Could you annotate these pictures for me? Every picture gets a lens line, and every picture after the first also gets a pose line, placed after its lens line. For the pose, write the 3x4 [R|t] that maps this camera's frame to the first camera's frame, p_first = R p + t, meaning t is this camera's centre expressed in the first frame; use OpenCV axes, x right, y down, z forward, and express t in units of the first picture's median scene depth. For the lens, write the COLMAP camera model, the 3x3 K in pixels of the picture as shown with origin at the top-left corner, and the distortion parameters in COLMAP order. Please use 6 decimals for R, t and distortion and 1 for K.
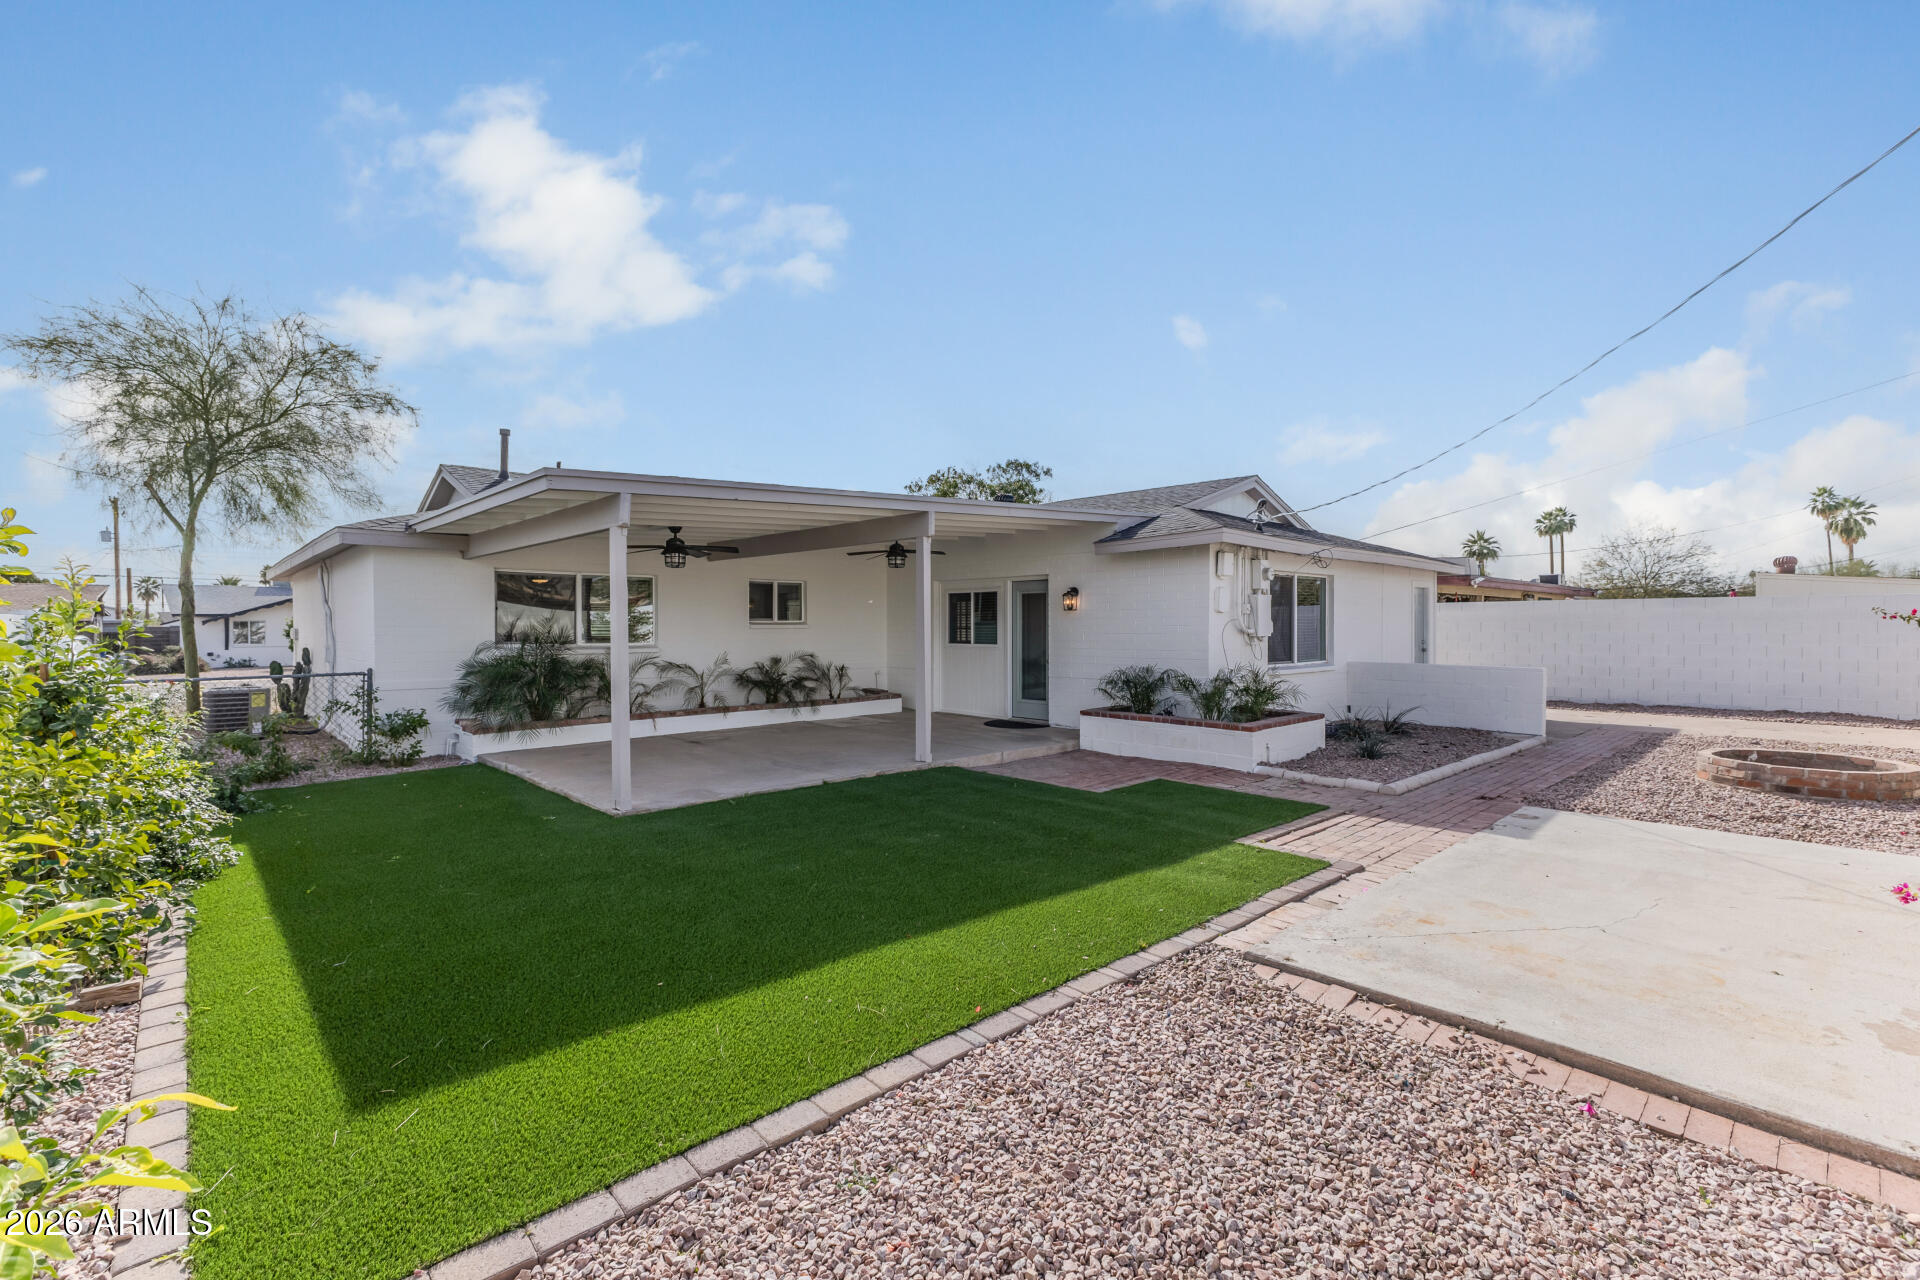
lens RADIAL K [[840.1, 0, 959.7], [0, 840.1, 637.8], [0, 0, 1]] dist [0.000880, 0.000231]
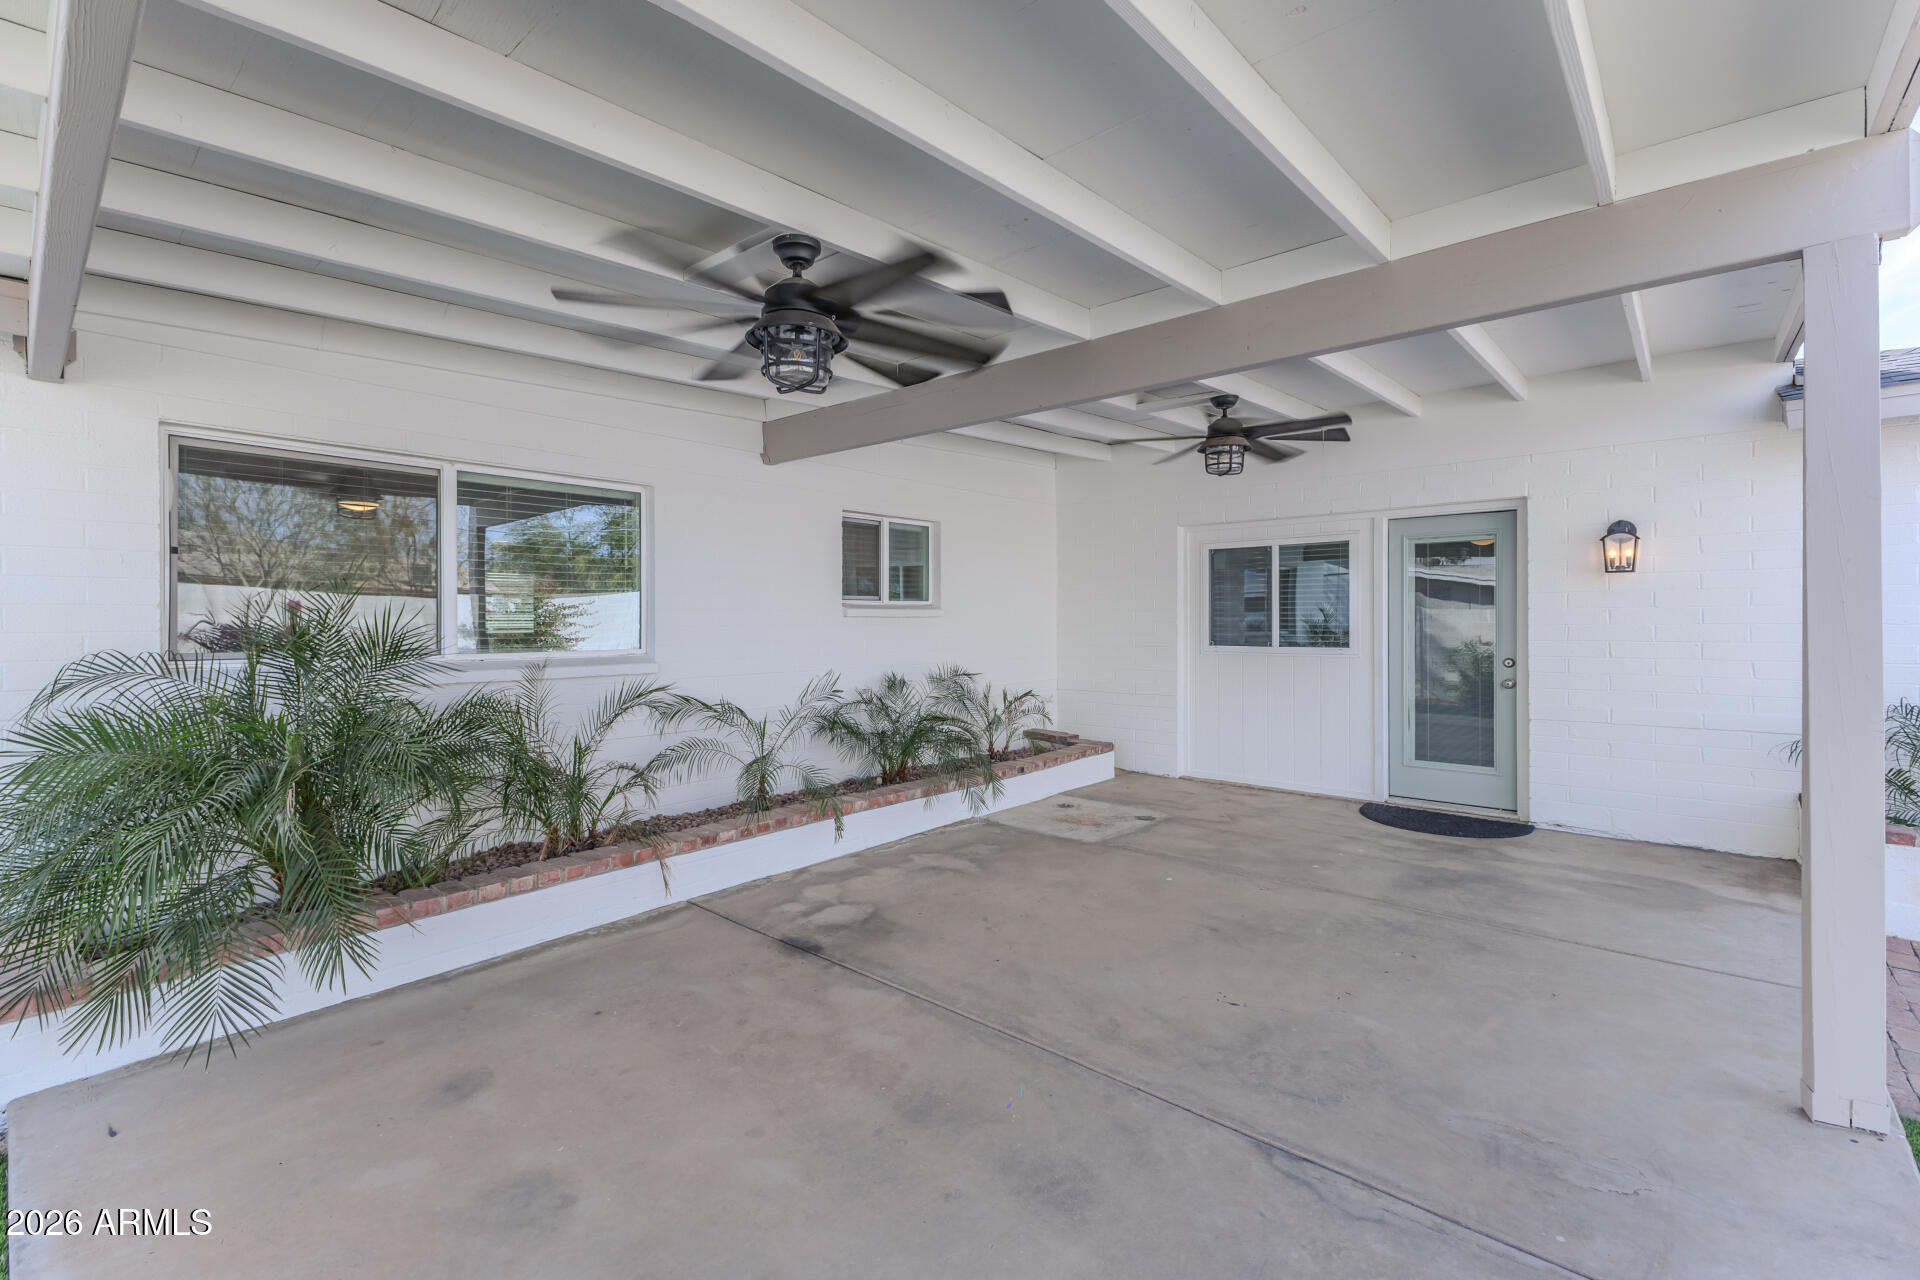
lens RADIAL K [[840.1, 0, 960.2], [0, 840.1, 630.3], [0, 0, 1]] dist [0.000880, 0.000231]
pose [[0.994042, -0.004133, 0.108920, -0.234383], [0.005015, 0.999957, -0.007821, 0.000260], [-0.108883, 0.008321, 0.994020, 0.526115]]
